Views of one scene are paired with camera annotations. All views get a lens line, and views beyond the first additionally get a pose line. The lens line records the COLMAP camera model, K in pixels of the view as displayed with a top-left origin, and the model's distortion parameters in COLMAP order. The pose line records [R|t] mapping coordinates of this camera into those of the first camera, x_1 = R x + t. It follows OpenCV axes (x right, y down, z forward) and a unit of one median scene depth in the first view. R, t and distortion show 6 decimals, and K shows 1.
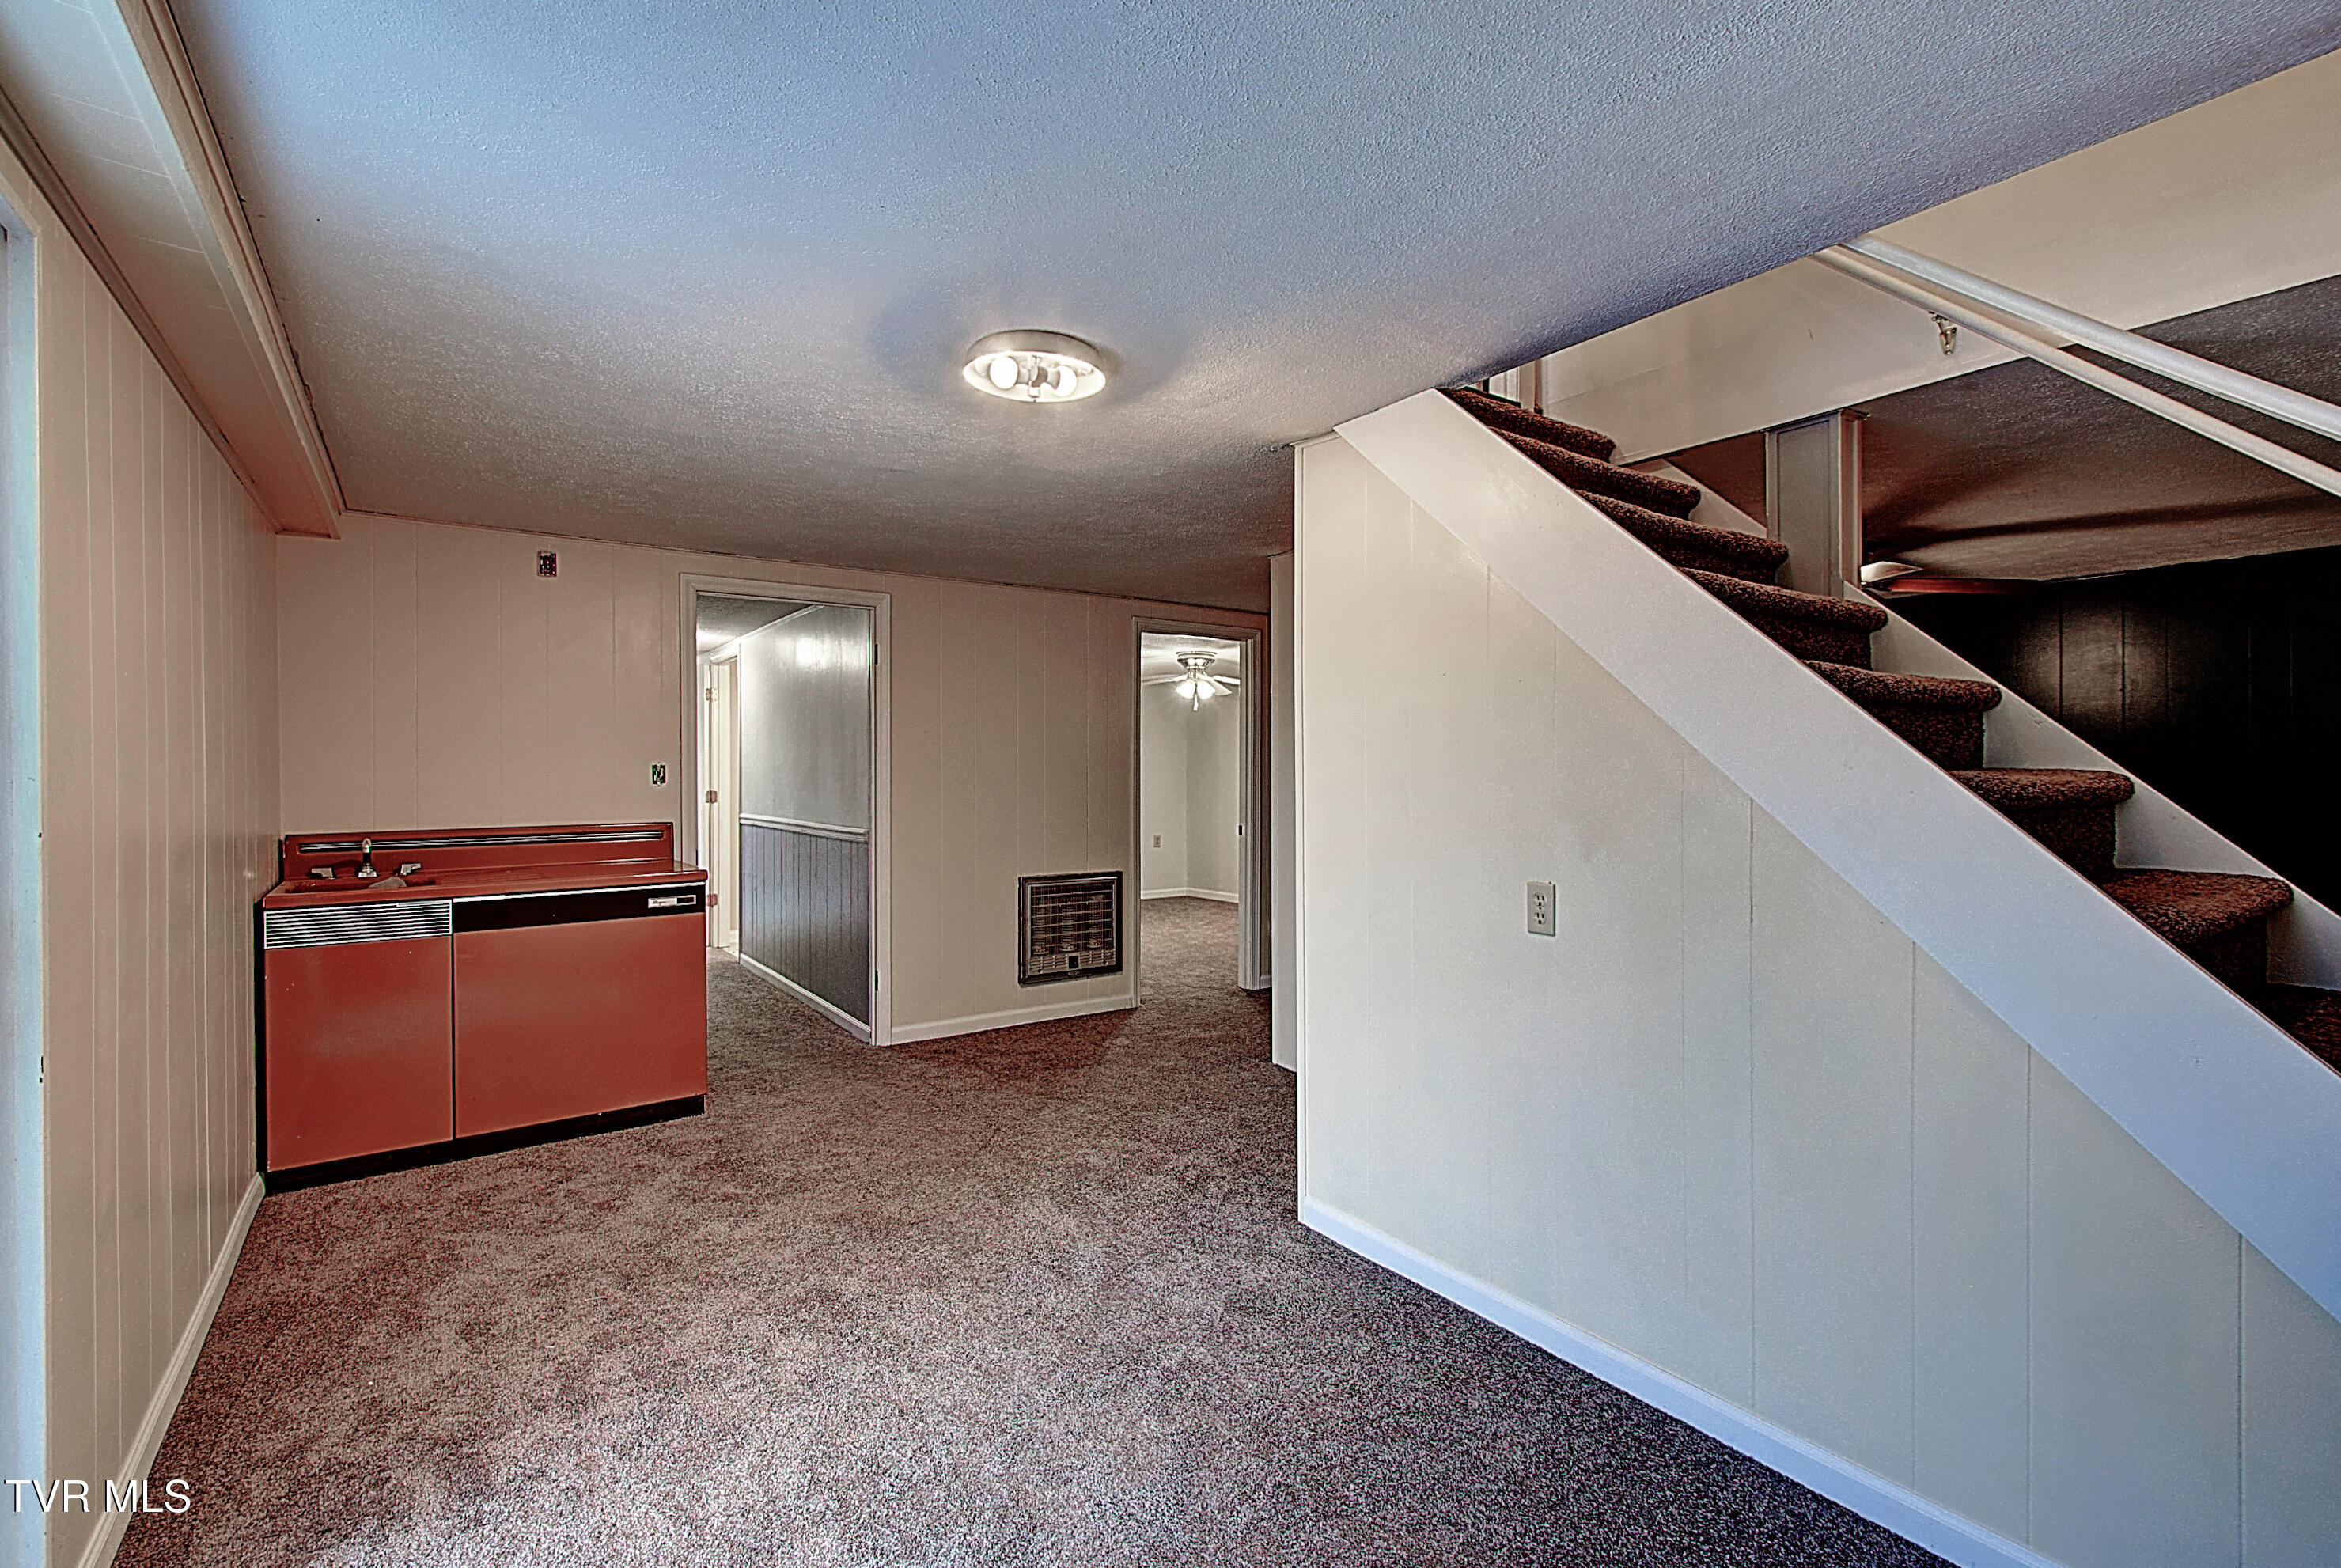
lens RADIAL K [[1043.9, 0, 1173.7], [0, 1043.9, 773.5], [0, 0, 1]] dist [0.020829, -0.016704]
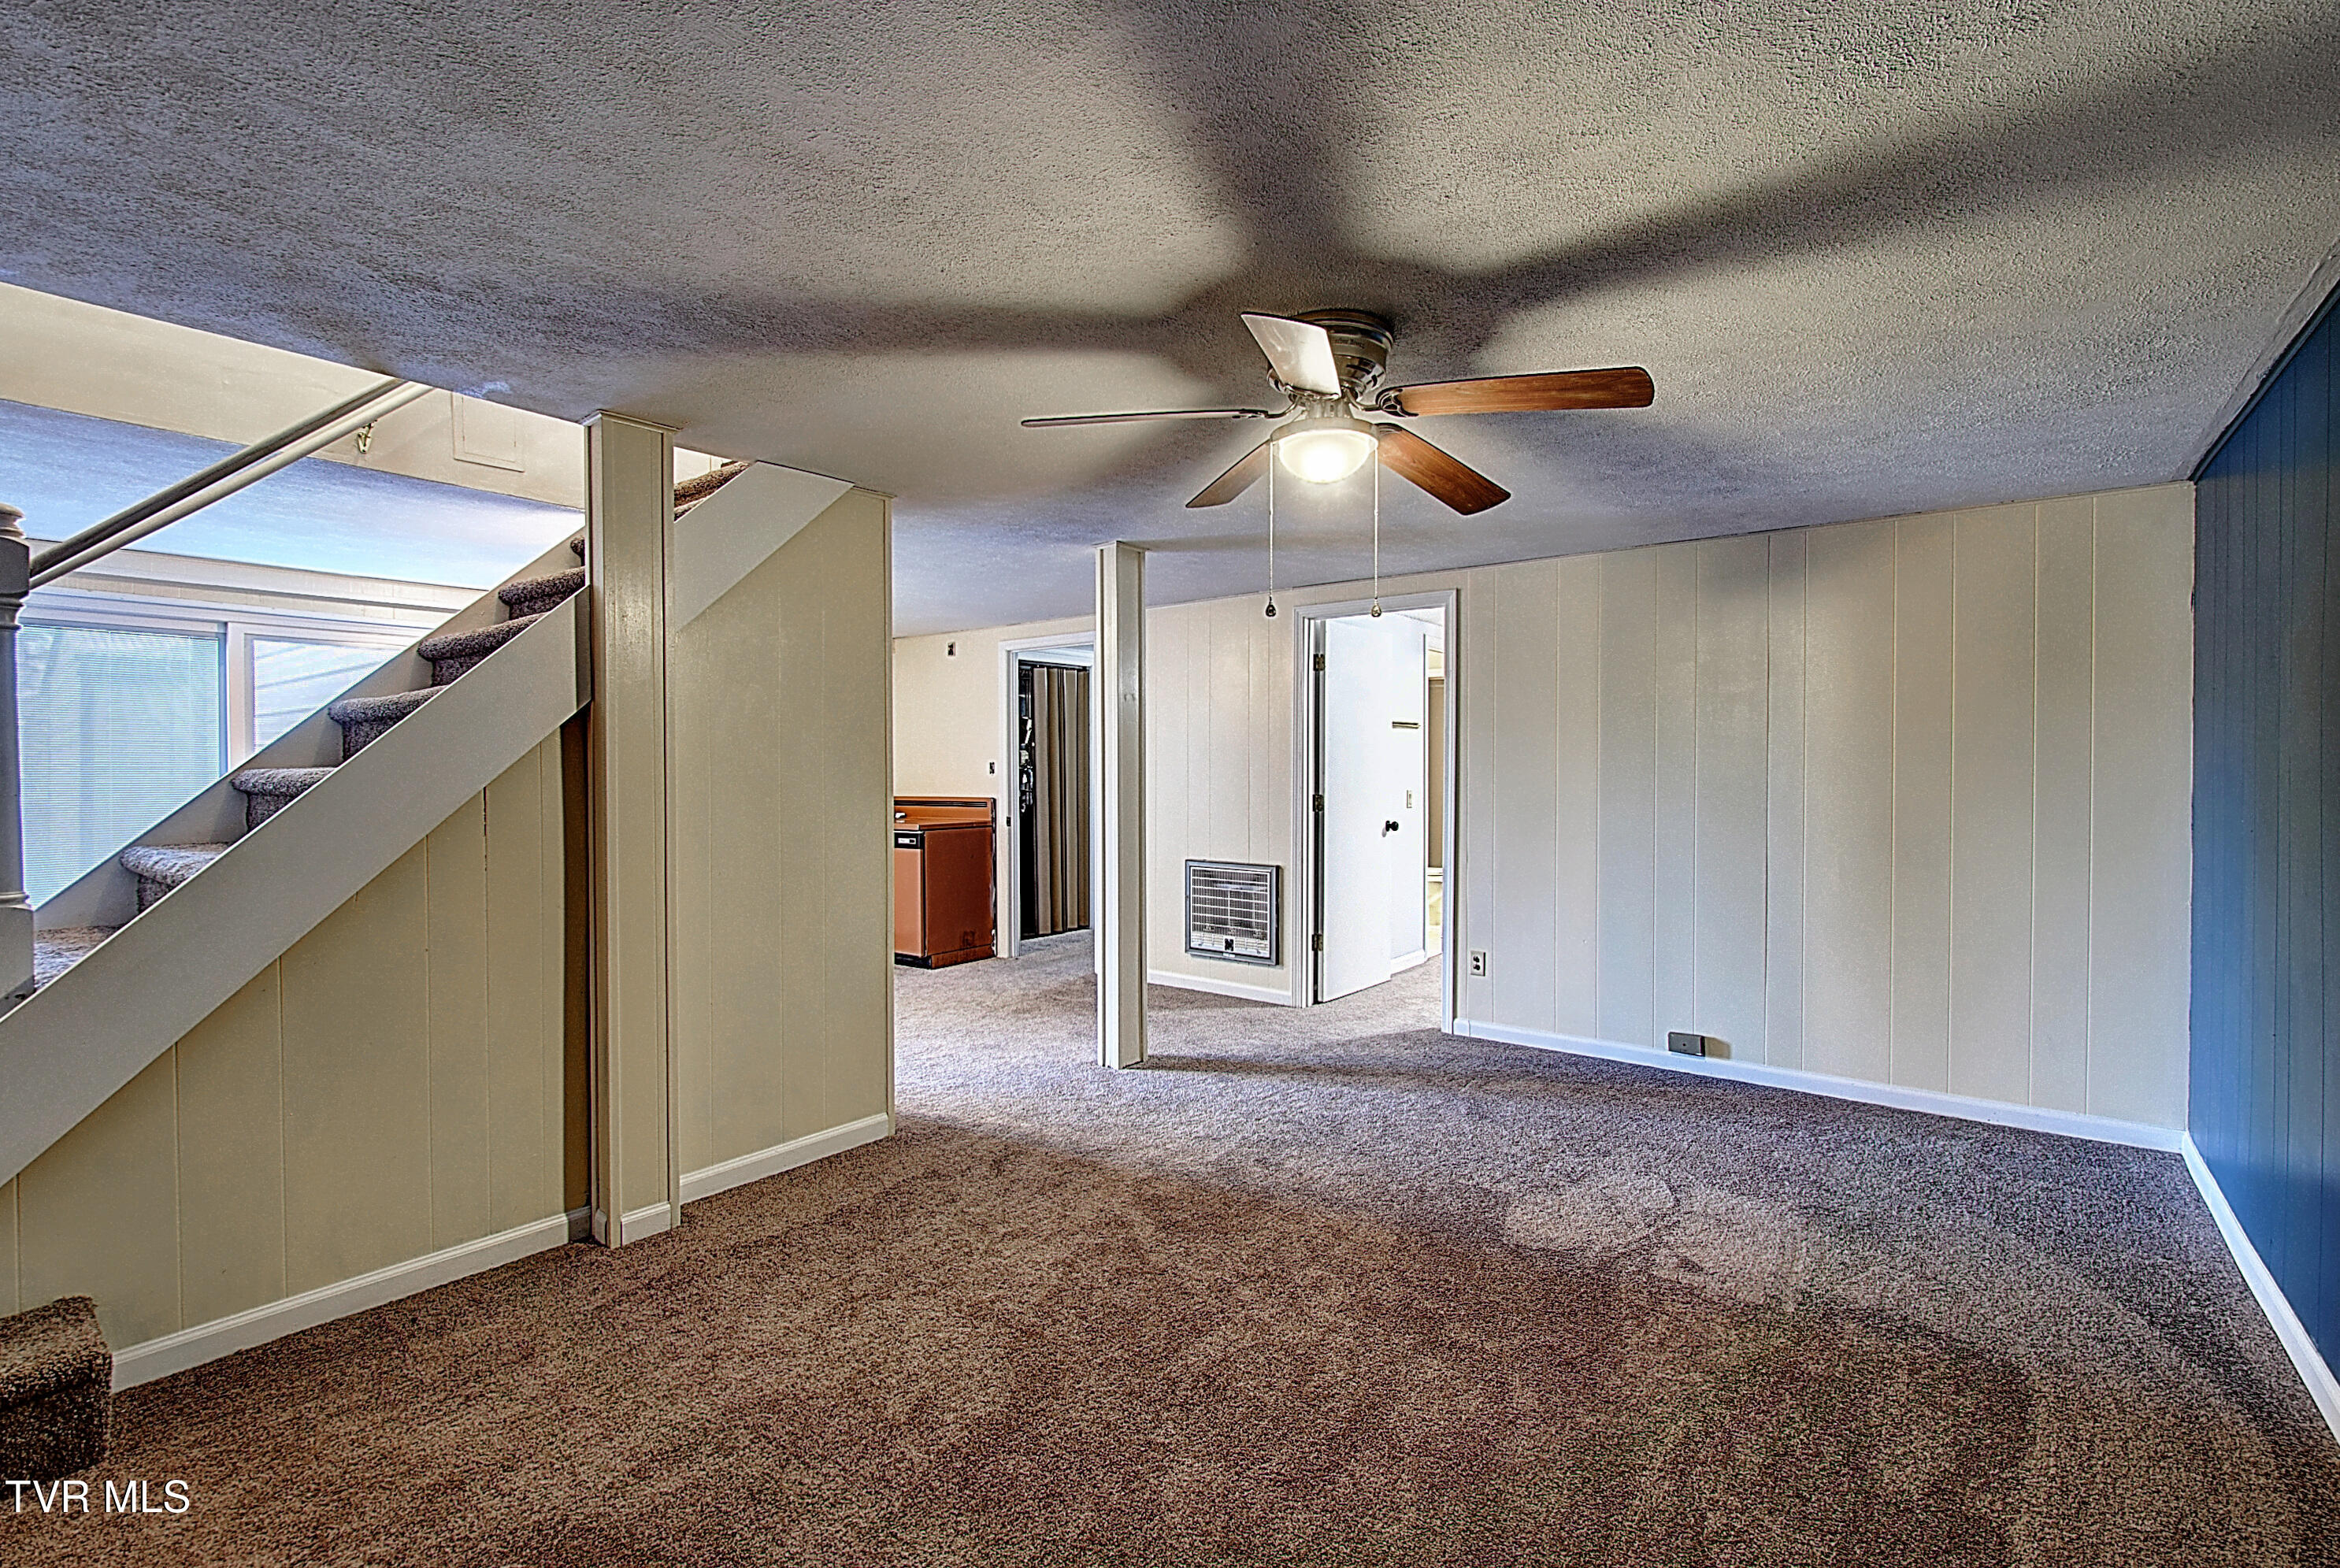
lens RADIAL K [[1043.5, 0, 1173.2], [0, 1043.5, 773.5], [0, 0, 1]] dist [0.020829, -0.016704]
pose [[0.275840, 0.014081, -0.961100, 0.916518], [0.003986, 0.999867, 0.015793, -0.011345], [0.961195, -0.008188, 0.275748, 0.655355]]
